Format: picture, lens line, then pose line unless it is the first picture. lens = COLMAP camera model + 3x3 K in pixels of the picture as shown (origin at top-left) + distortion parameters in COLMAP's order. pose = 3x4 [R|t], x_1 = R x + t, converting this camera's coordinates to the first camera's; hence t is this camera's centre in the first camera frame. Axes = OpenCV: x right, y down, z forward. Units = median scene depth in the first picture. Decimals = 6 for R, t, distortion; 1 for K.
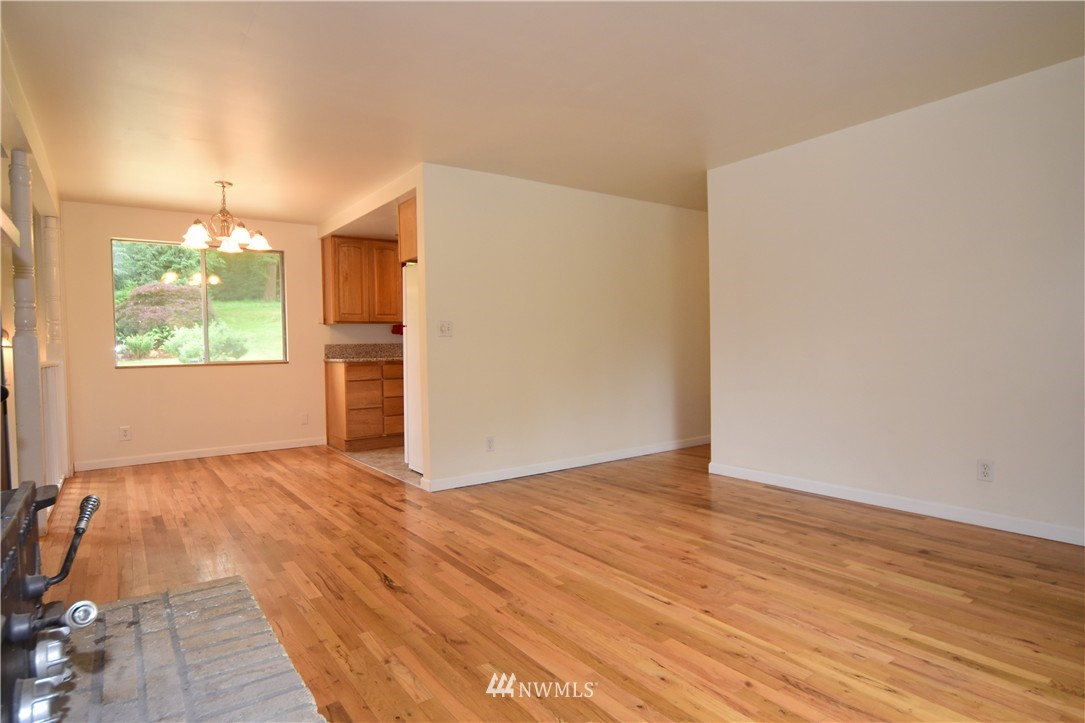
lens RADIAL K [[592.5, 0, 538.3], [0, 592.5, 364.4], [0, 0, 1]] dist [-0.012273, -0.001087]
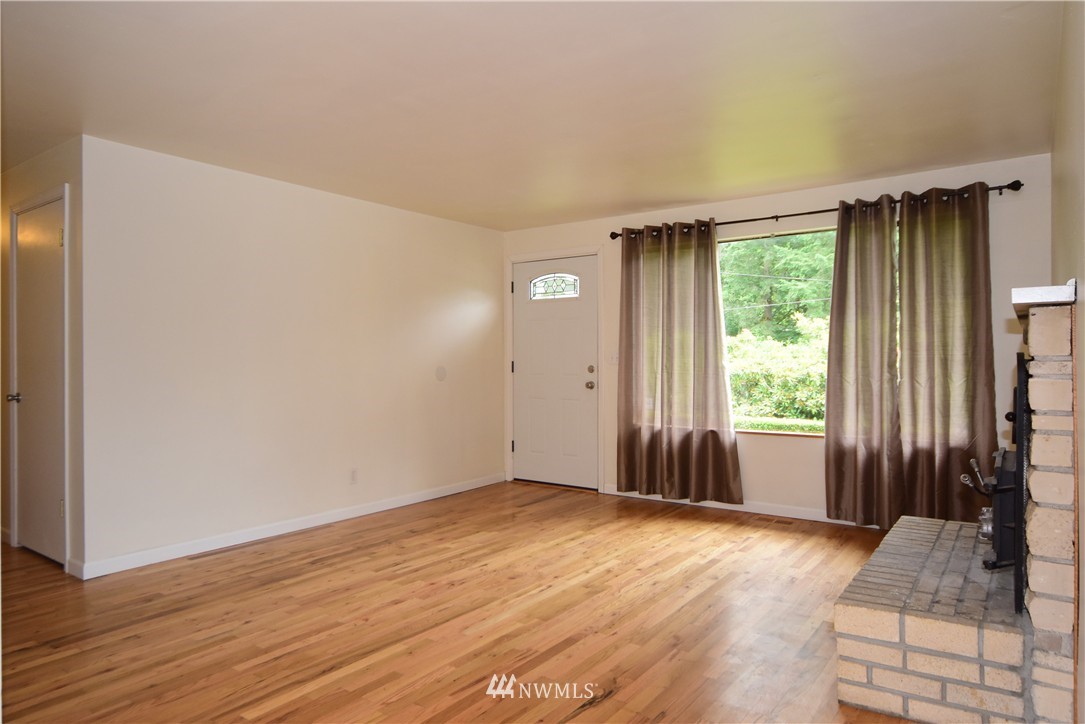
lens RADIAL K [[680.9, 0, 524.0], [0, 680.9, 363.4], [0, 0, 1]] dist [-0.027185, -0.001029]
pose [[-0.300489, 0.017699, 0.953621, -0.757129], [0.040052, 0.999180, -0.005924, -0.049418], [-0.952944, 0.036415, -0.300951, 0.943188]]
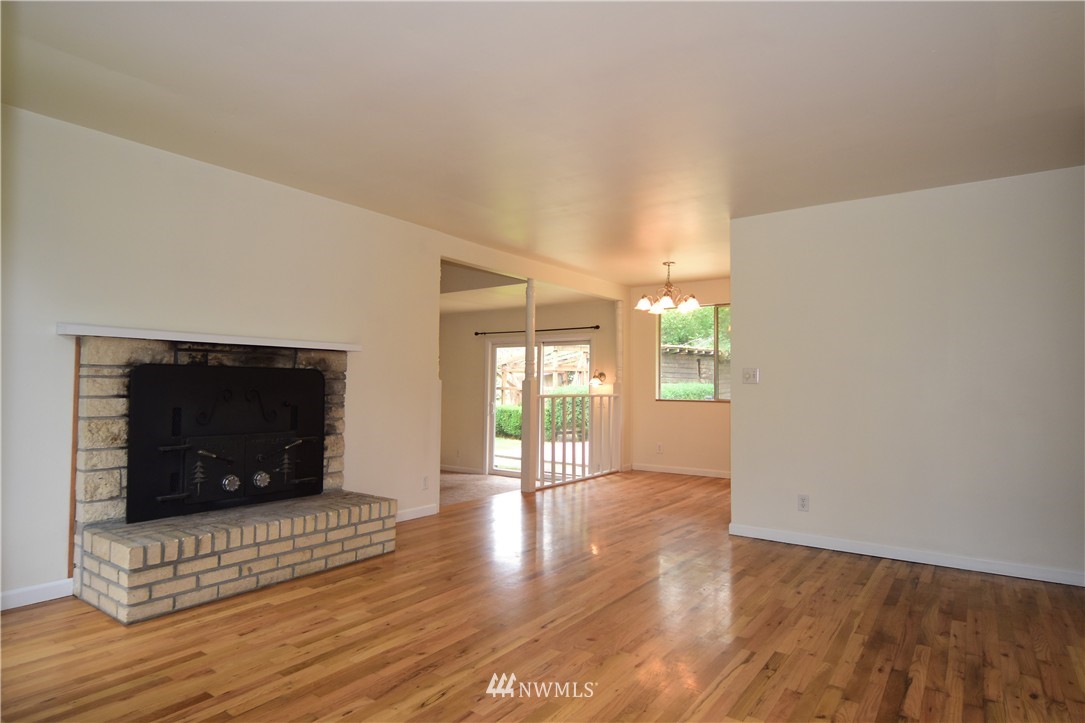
lens RADIAL K [[617.6, 0, 525.4], [0, 617.6, 363.2], [0, 0, 1]] dist [-0.022809, -0.000382]
pose [[0.300340, -0.010700, -0.953772, 0.851638], [-0.045439, 0.998641, -0.025512, -0.044515], [0.952749, 0.051000, 0.299446, 0.373168]]
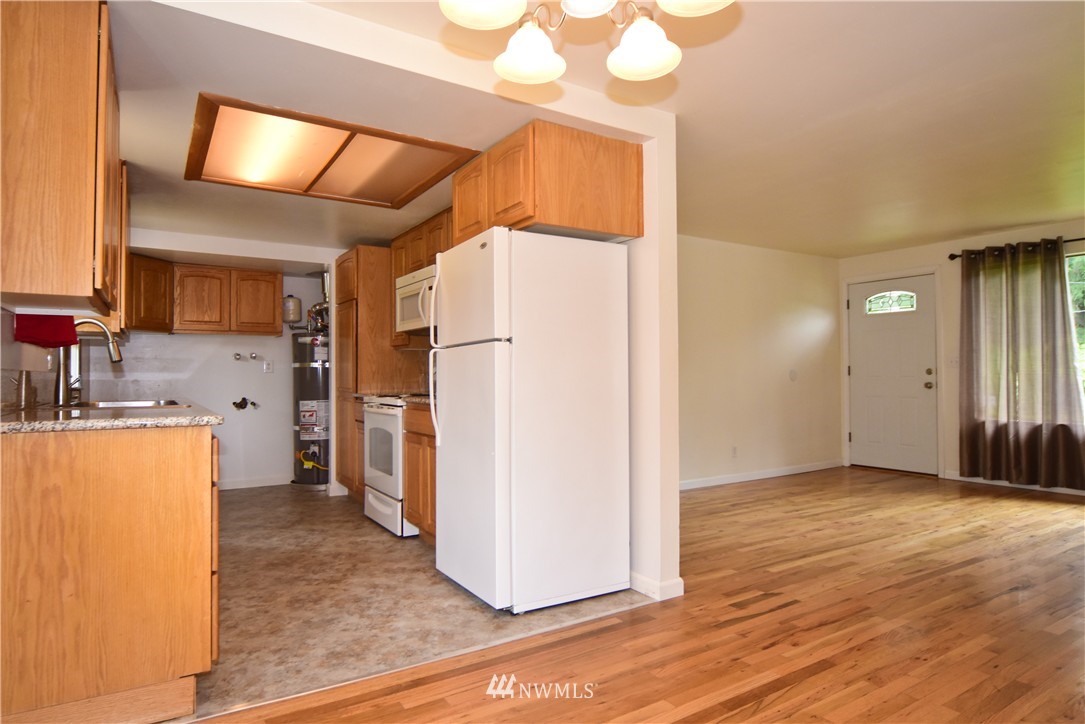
lens RADIAL K [[617.6, 0, 525.4], [0, 617.6, 363.7], [0, 0, 1]] dist [-0.022809, -0.000382]
pose [[0.085939, 0.039131, 0.995532, -1.051409], [0.036733, 0.998425, -0.042416, -0.029751], [-0.995623, 0.040214, 0.084366, 1.279330]]
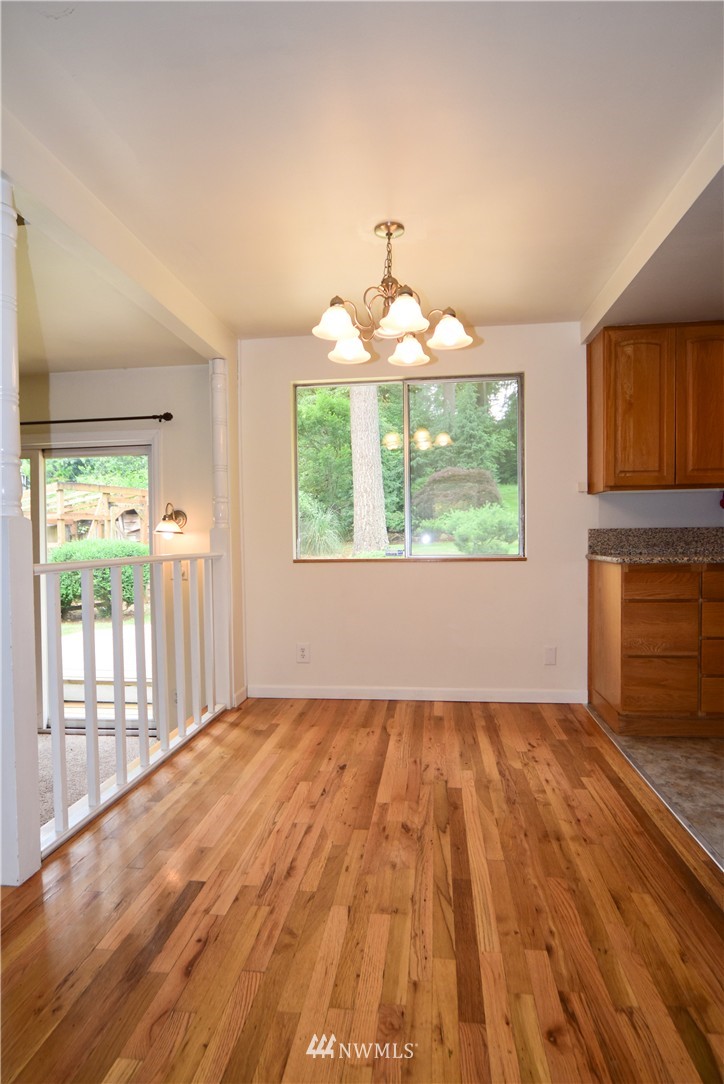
lens RADIAL K [[606.0, 0, 363.2], [0, 606.0, 552.6], [0, 0, 1]] dist [-0.016569, -0.000152]
pose [[0.735371, 0.026025, -0.677165, -0.218043], [-0.020502, 0.999659, 0.016154, -0.027620], [0.677355, 0.002004, 0.735654, 0.733878]]
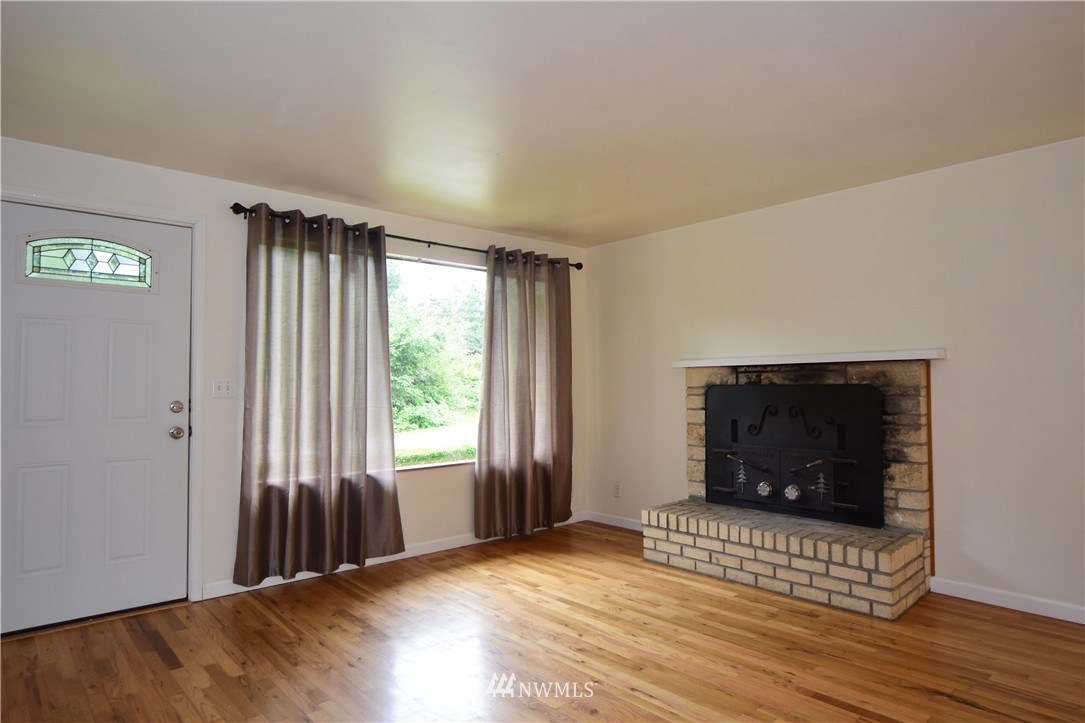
lens RADIAL K [[630.3, 0, 542.5], [0, 630.3, 361.5], [0, 0, 1]] dist [-0.014793, 0.000164]
pose [[-0.994515, 0.023058, -0.102023, 0.294743], [0.023527, 0.999717, -0.003395, -0.090029], [0.101916, -0.005777, -0.994776, 1.287303]]
